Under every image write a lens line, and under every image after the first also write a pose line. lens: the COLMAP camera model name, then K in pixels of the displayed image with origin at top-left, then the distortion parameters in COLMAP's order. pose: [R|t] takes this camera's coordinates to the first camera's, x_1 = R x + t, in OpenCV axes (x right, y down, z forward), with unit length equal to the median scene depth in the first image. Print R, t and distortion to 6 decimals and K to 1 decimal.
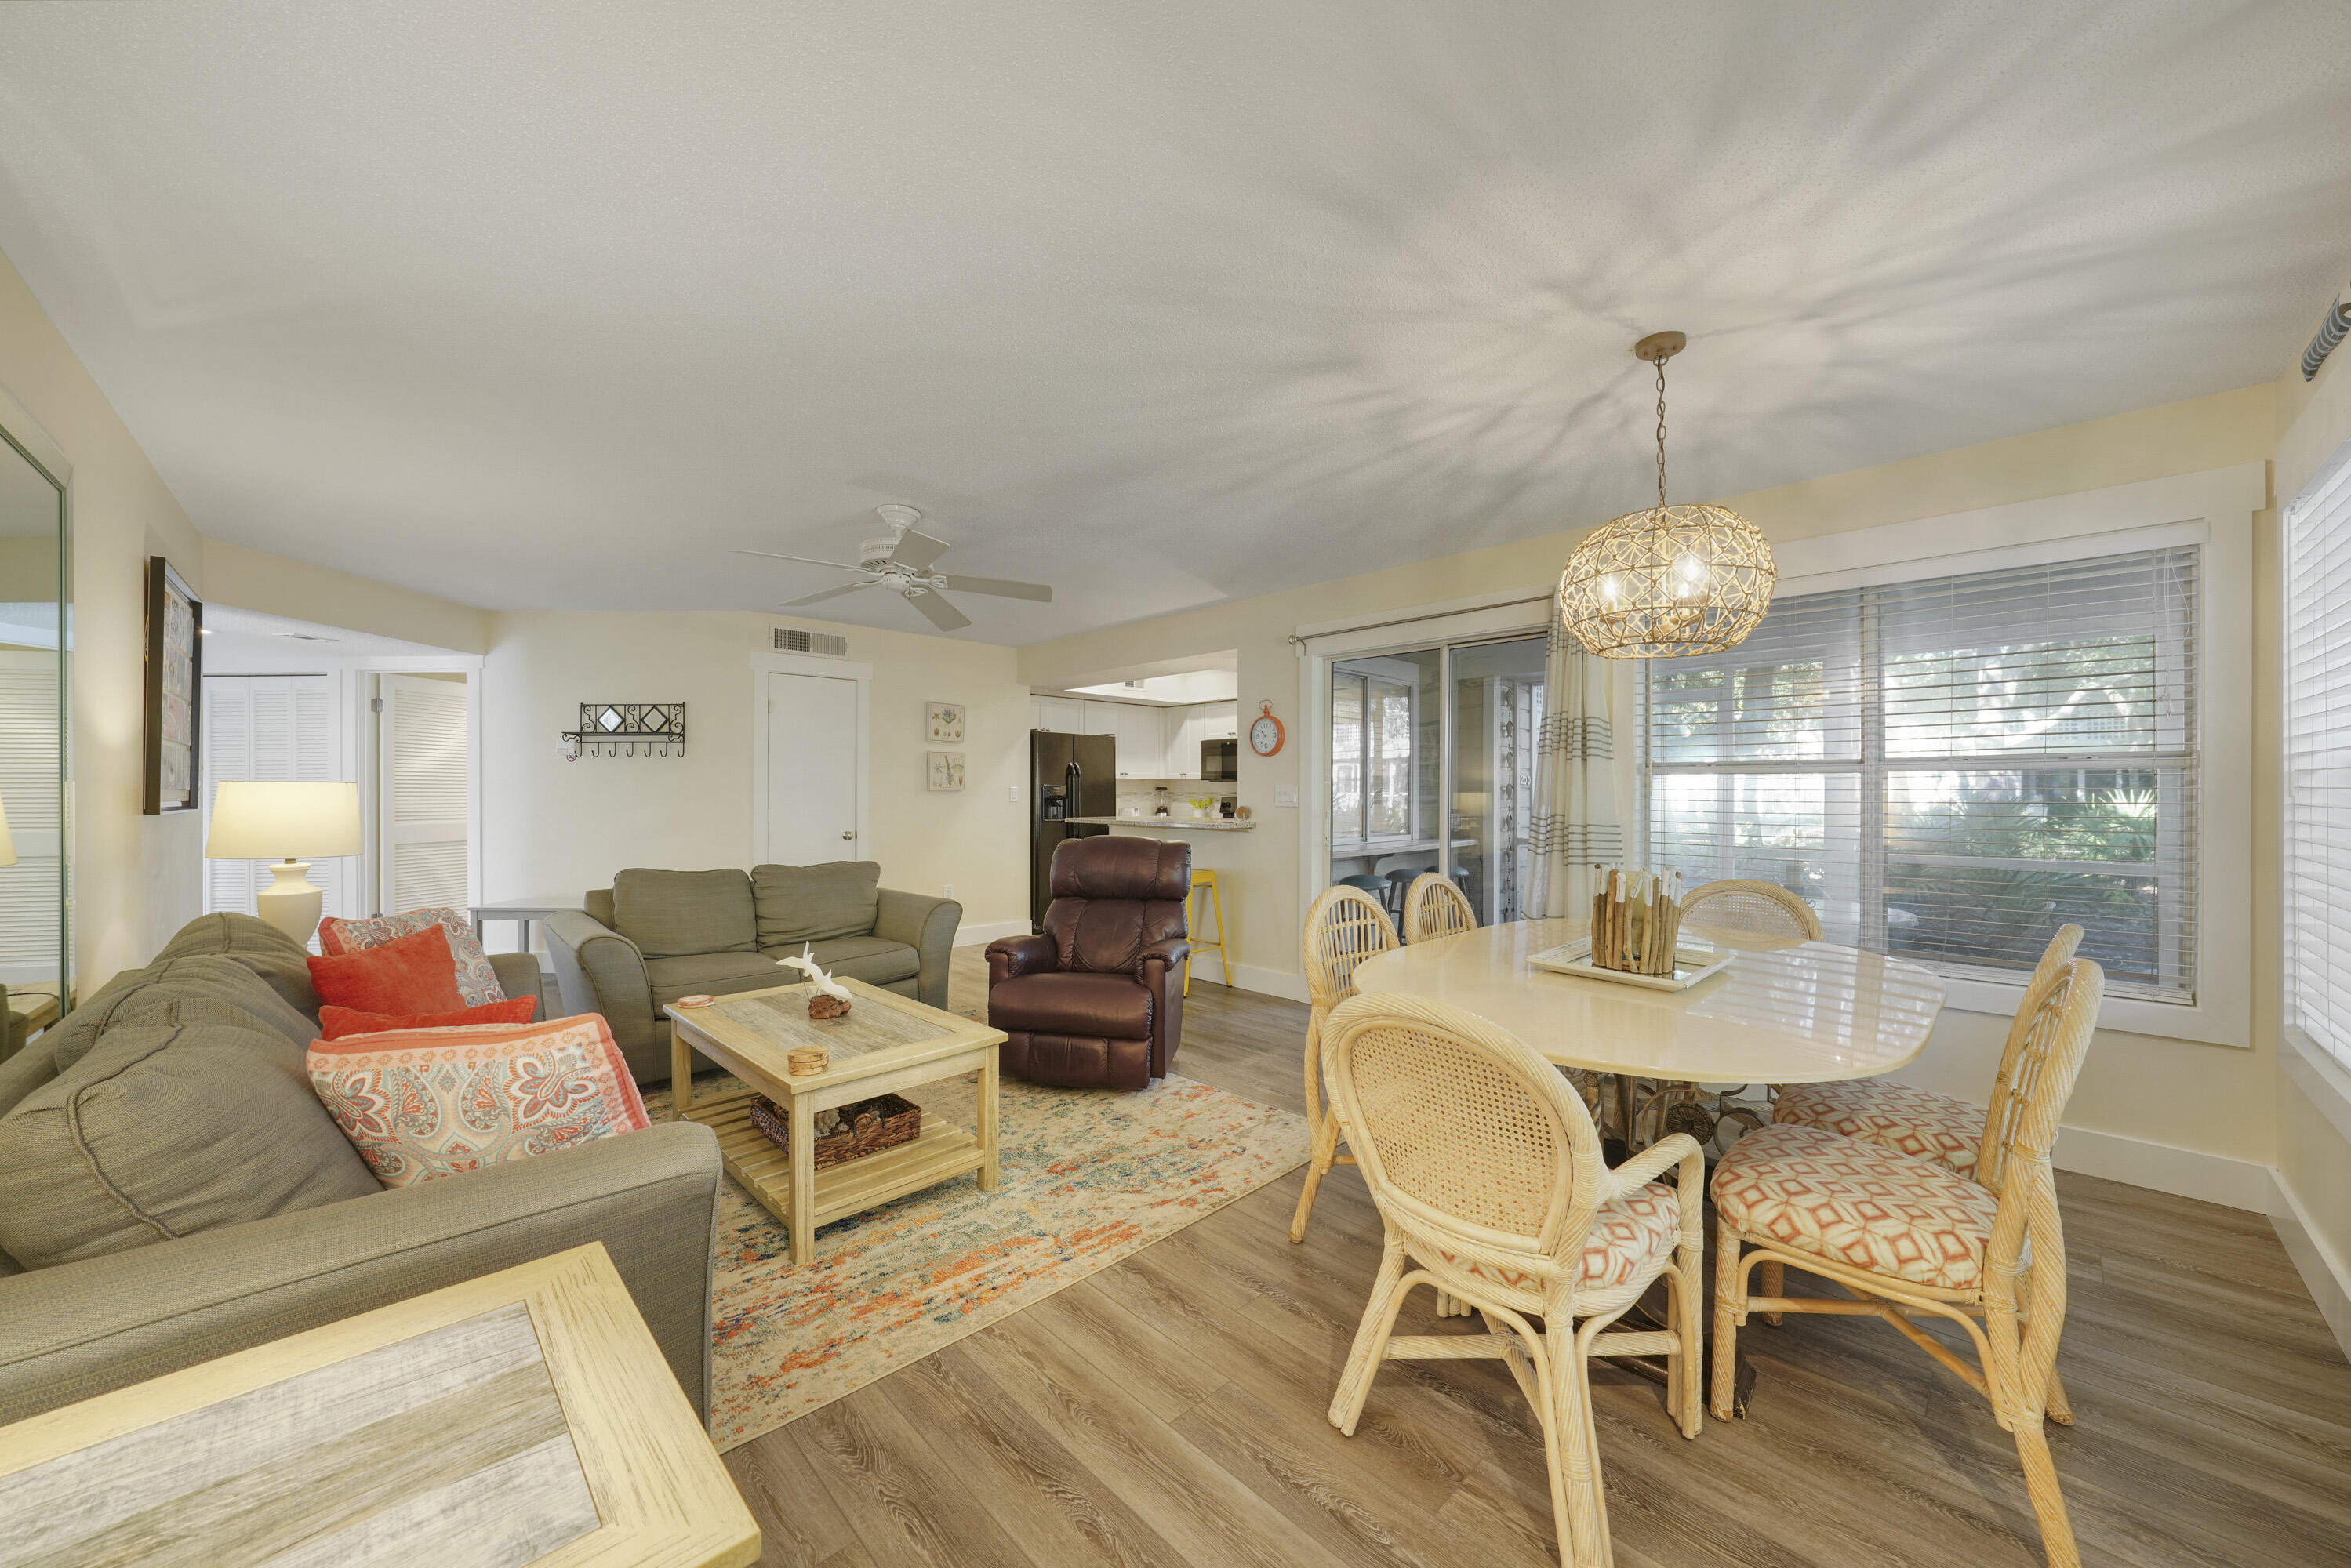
lens RADIAL K [[859.1, 0, 1170.1], [0, 859.1, 790.3], [0, 0, 1]] dist [-0.026193, 0.006614]
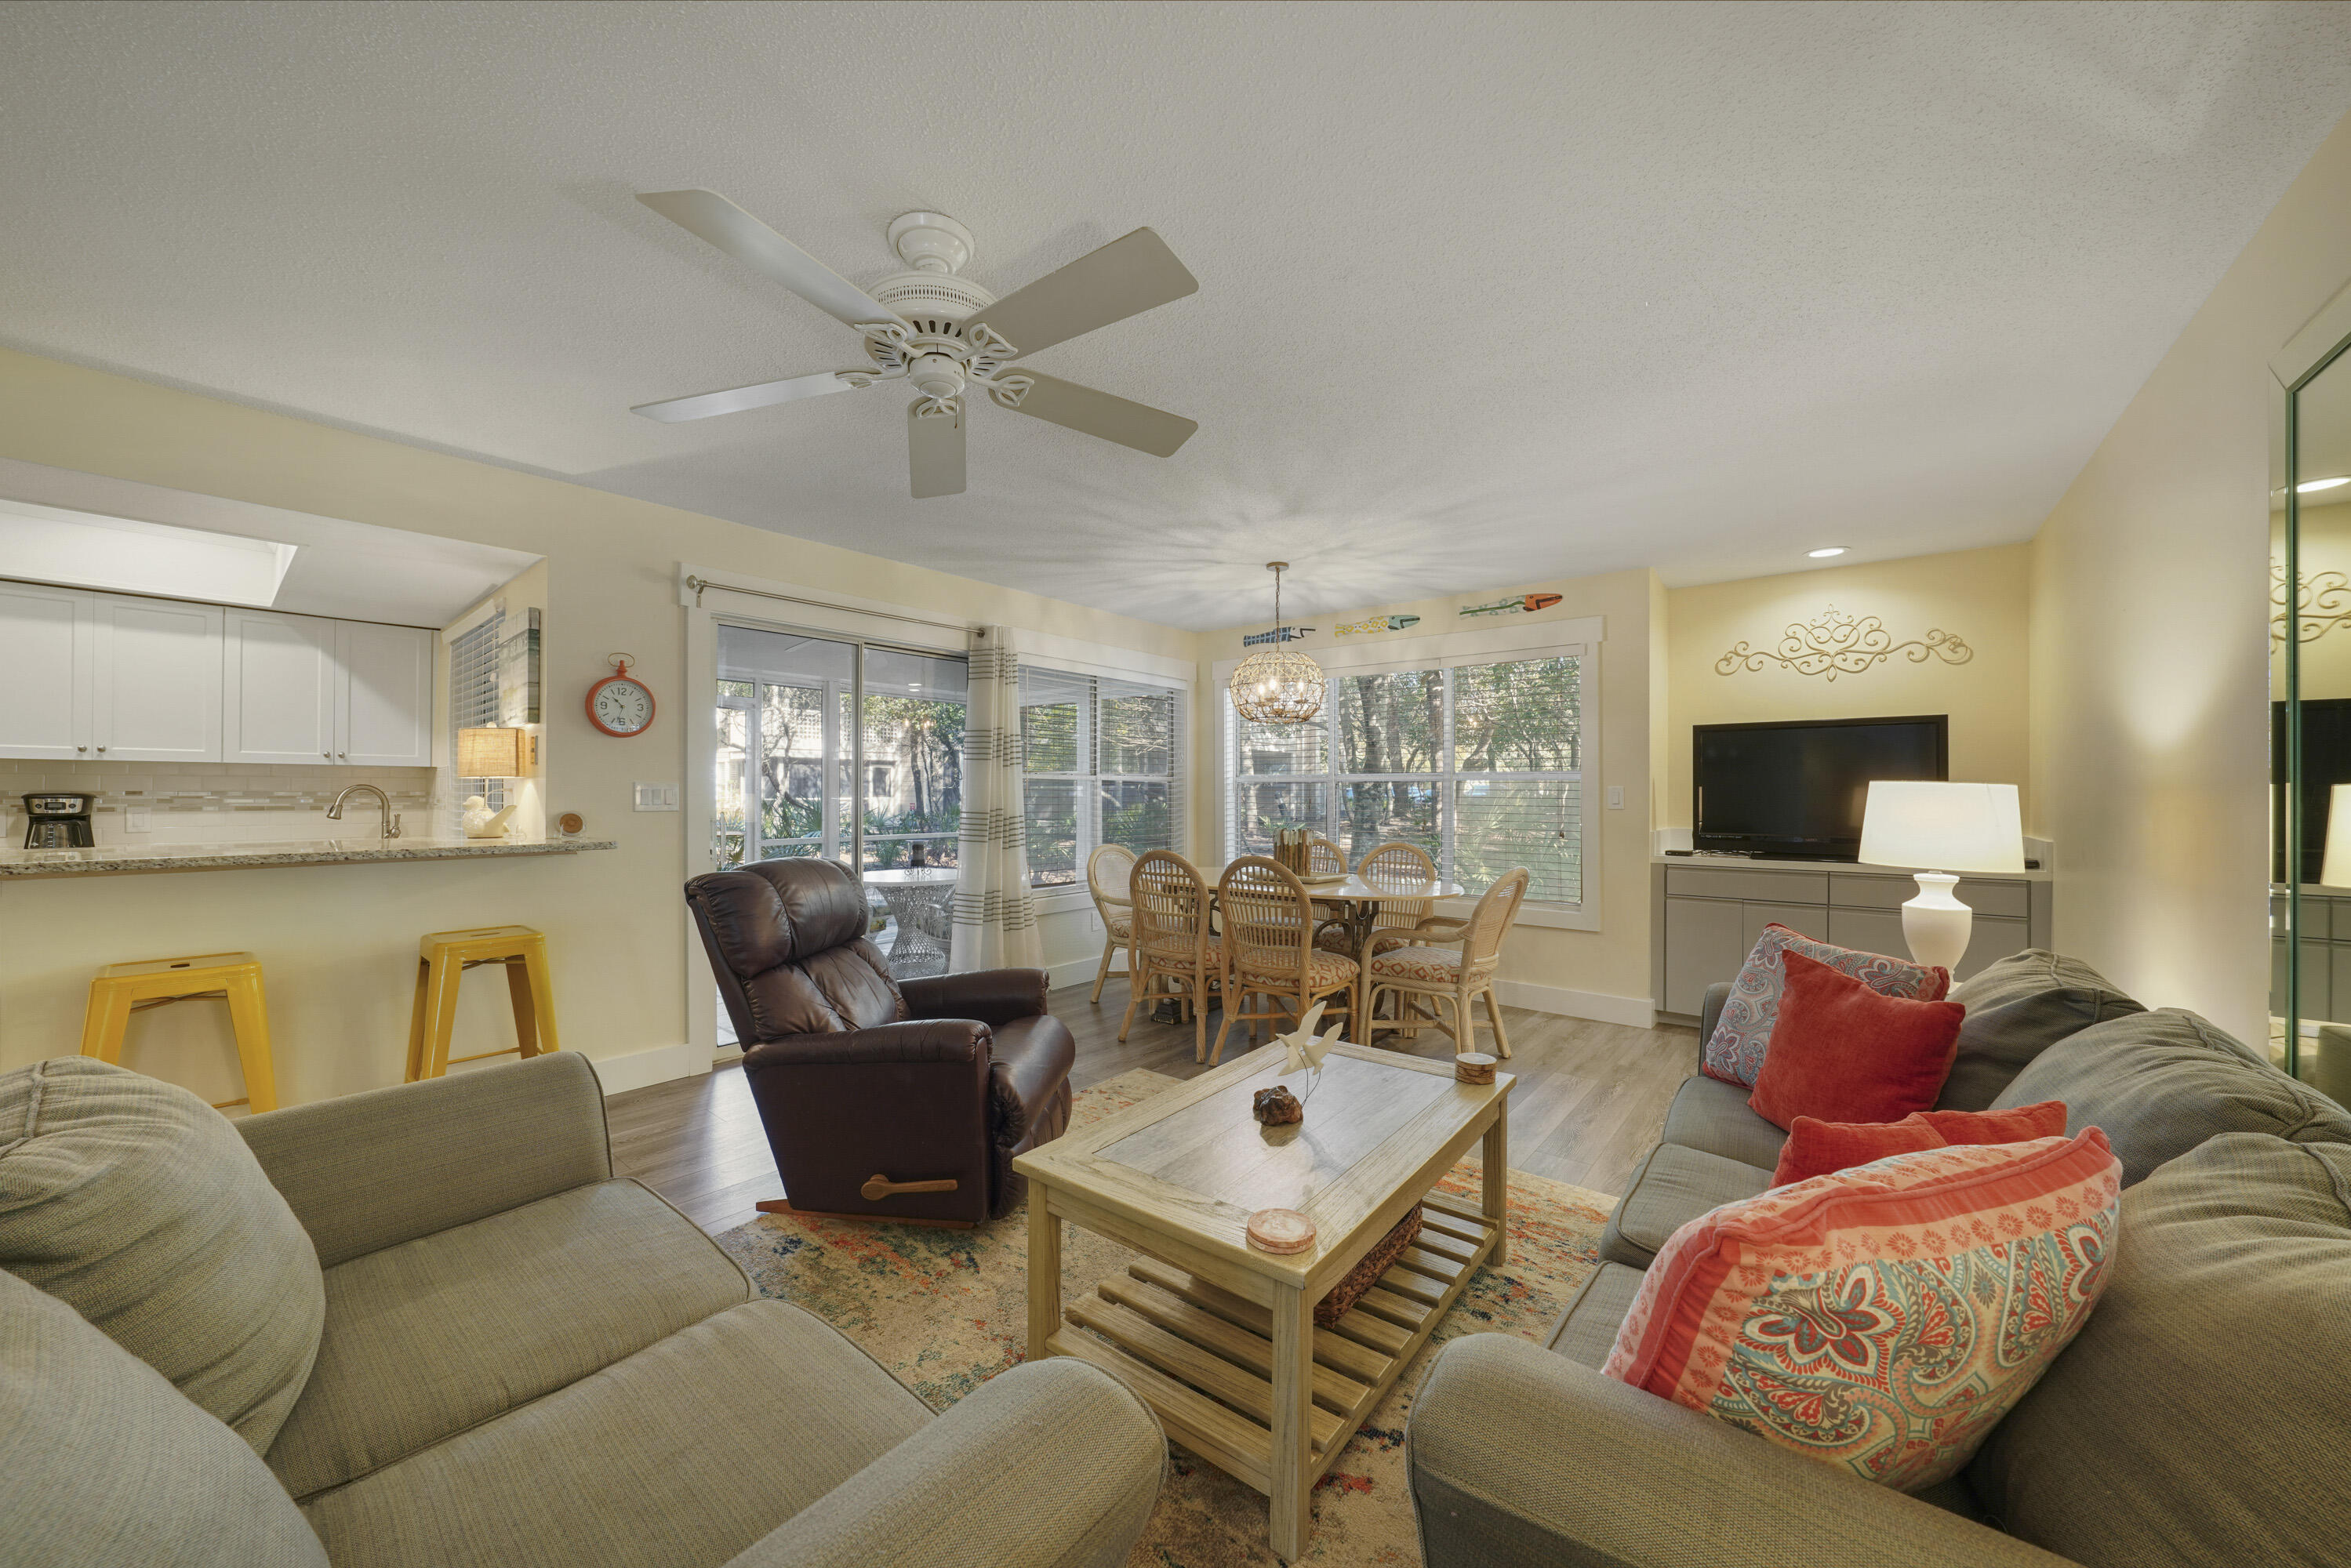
lens RADIAL K [[824.5, 0, 1179.7], [0, 824.5, 790.1], [0, 0, 1]] dist [-0.023460, 0.005867]
pose [[-0.117716, 0.003317, 0.993042, -0.948405], [-0.001739, 0.999992, -0.003547, 0.006848], [-0.993046, -0.002144, -0.117709, 1.049088]]
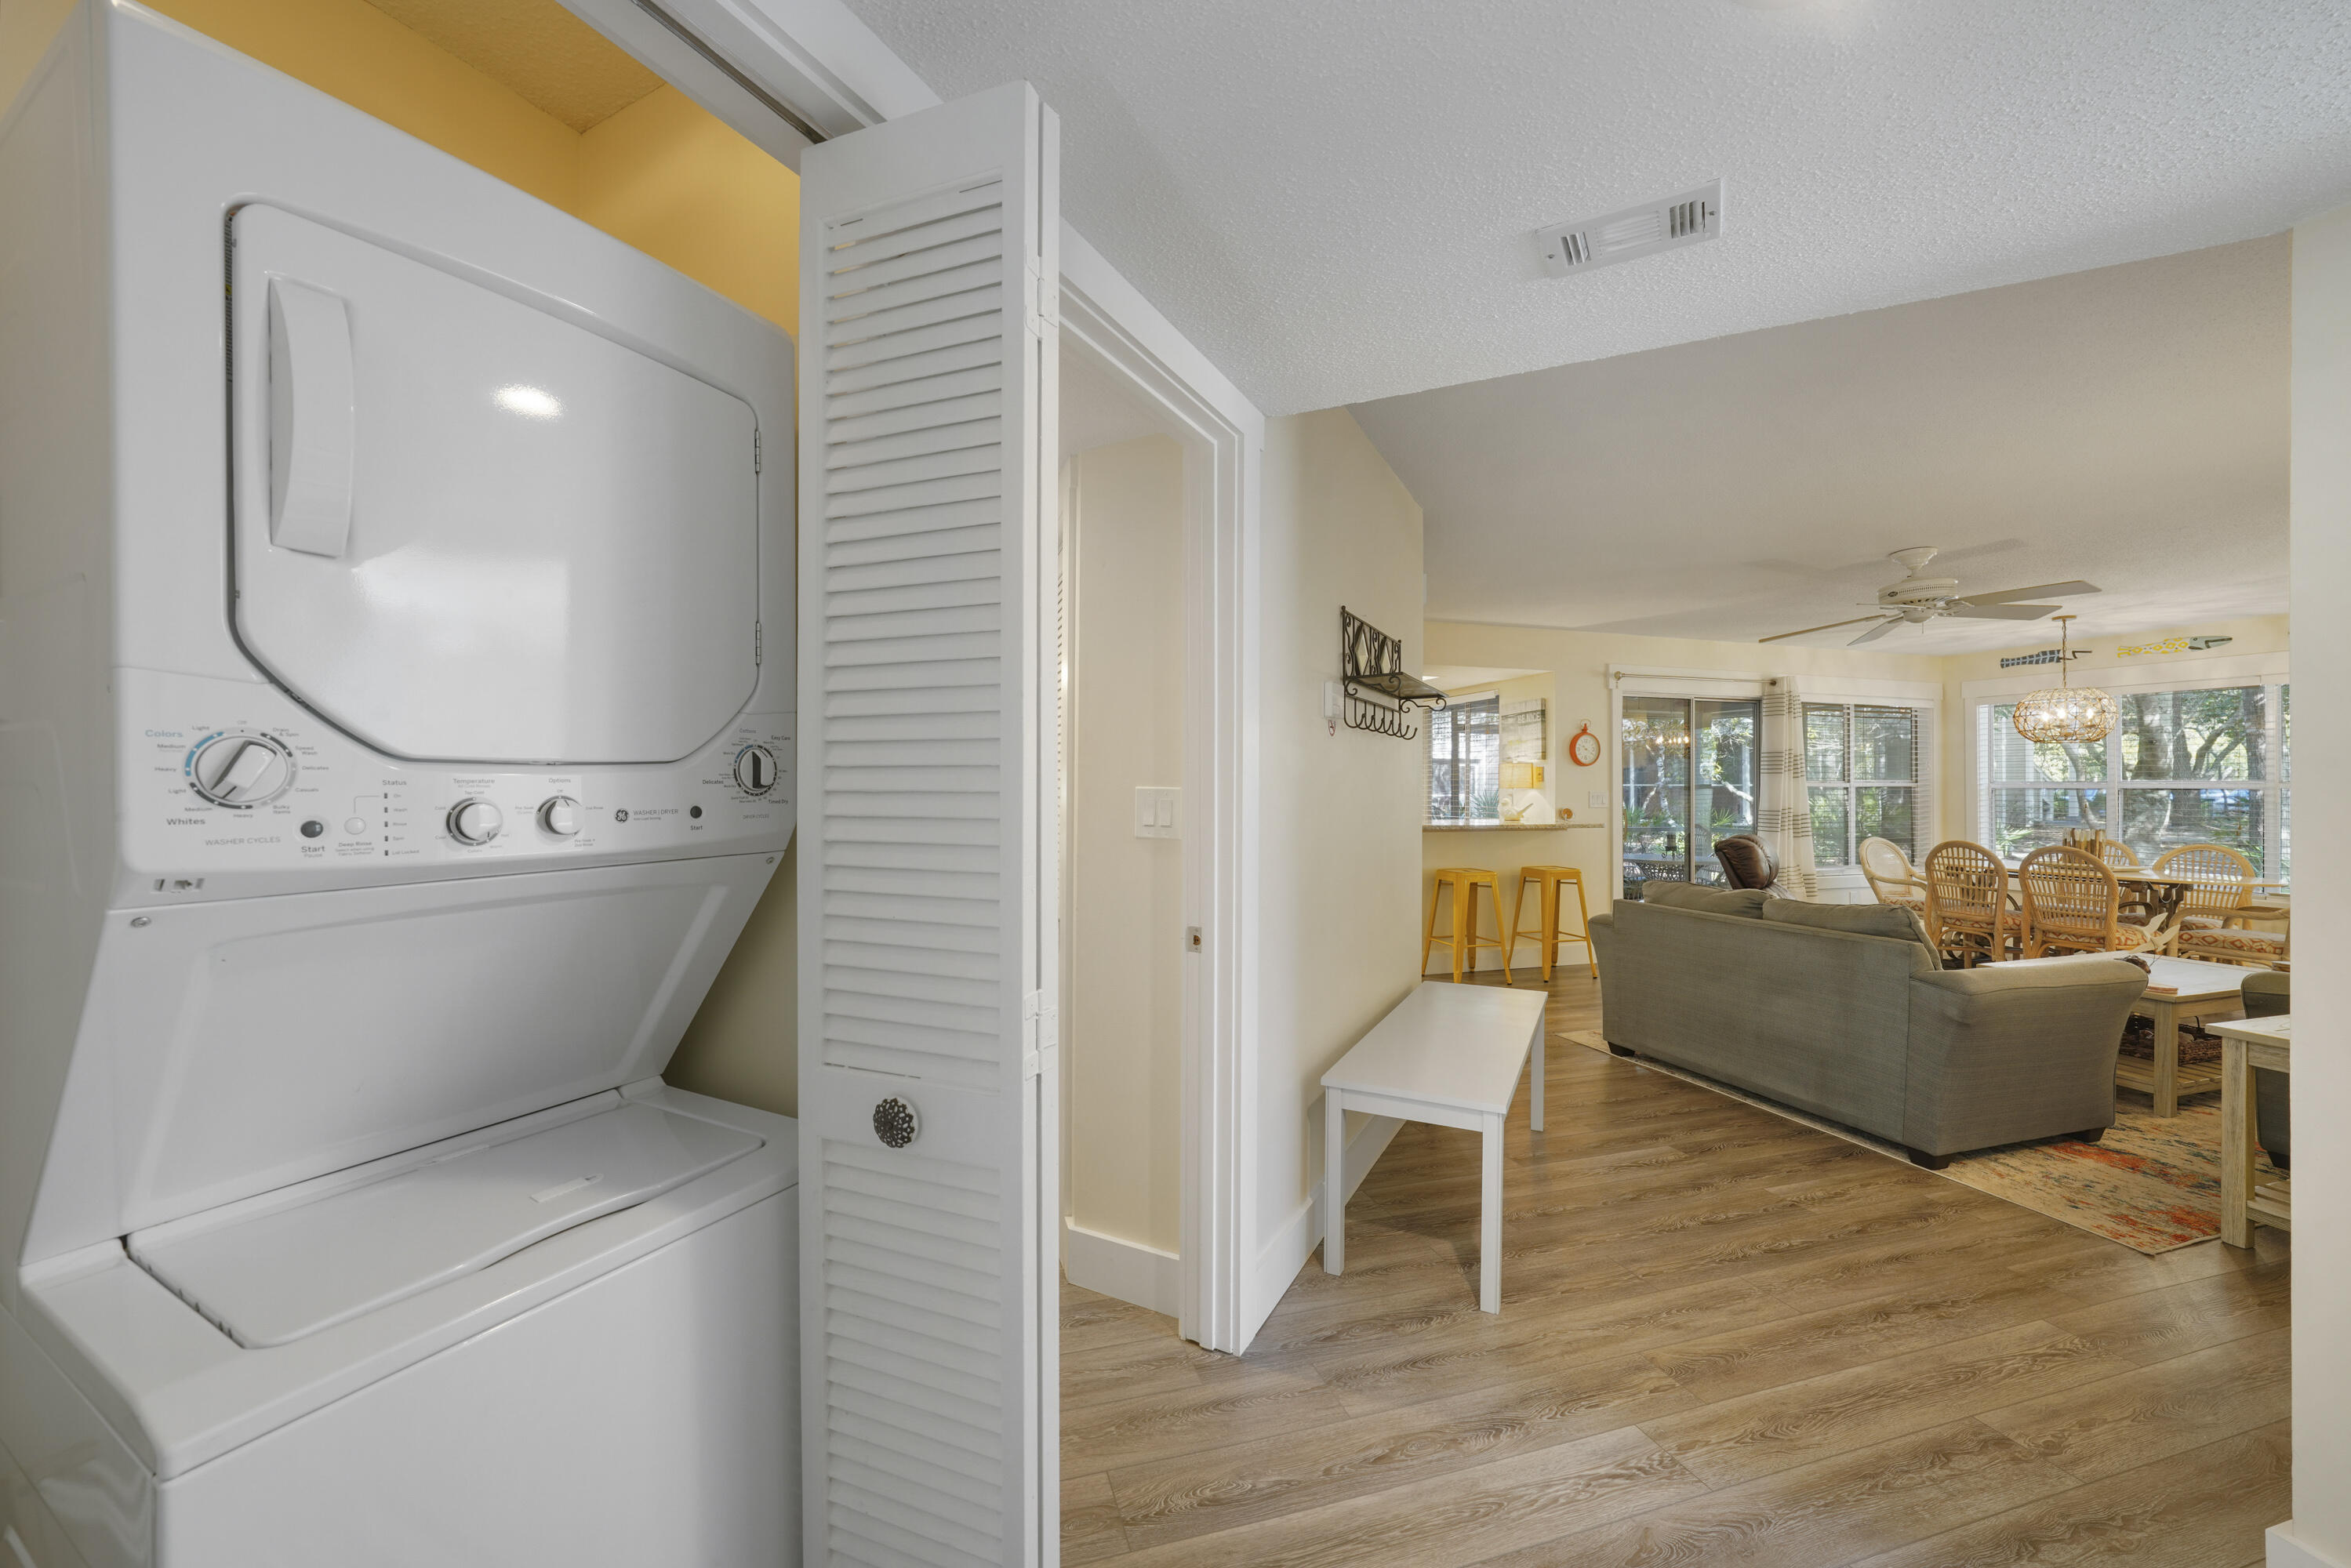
lens RADIAL K [[888.7, 0, 1185.3], [0, 888.7, 781.6], [0, 0, 1]] dist [-0.011614, 0.000055]
pose [[0.450140, 0.008591, 0.892917, -2.072501], [-0.005560, 0.999961, -0.006818, -0.008921], [-0.892941, -0.001896, 0.450171, 1.543458]]
